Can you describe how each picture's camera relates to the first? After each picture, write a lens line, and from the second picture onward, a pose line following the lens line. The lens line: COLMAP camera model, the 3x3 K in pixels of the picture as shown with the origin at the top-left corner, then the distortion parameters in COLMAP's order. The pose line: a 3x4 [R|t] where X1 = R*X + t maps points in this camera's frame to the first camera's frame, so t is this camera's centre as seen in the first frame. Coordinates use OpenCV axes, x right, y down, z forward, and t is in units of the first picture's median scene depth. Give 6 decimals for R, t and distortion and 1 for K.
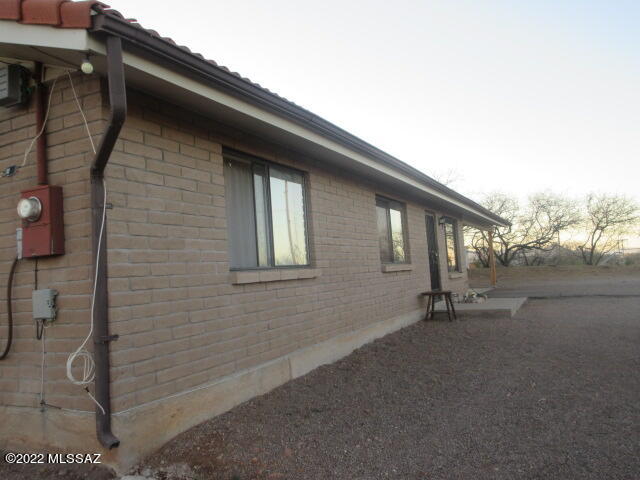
lens RADIAL K [[517.4, 0, 320.3], [0, 517.4, 239.0], [0, 0, 1]] dist [-0.008173, -0.006294]
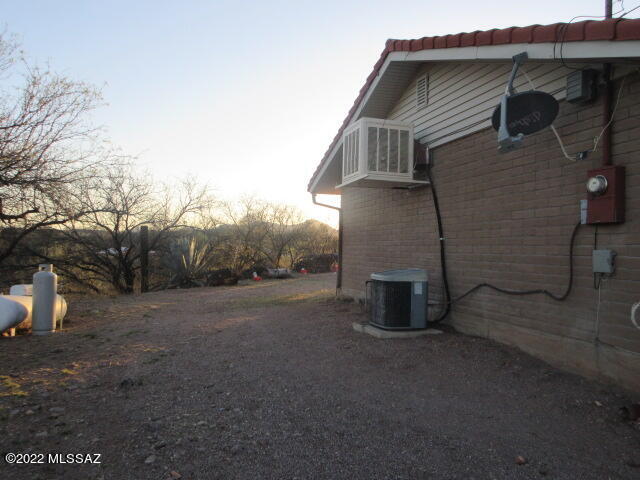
lens RADIAL K [[517.4, 0, 318.9], [0, 517.4, 237.2], [0, 0, 1]] dist [-0.008173, -0.006294]
pose [[0.663882, 0.066977, -0.744832, -0.067674], [-0.014263, 0.996934, 0.076934, -0.018344], [0.747702, -0.040452, 0.662802, -0.334359]]
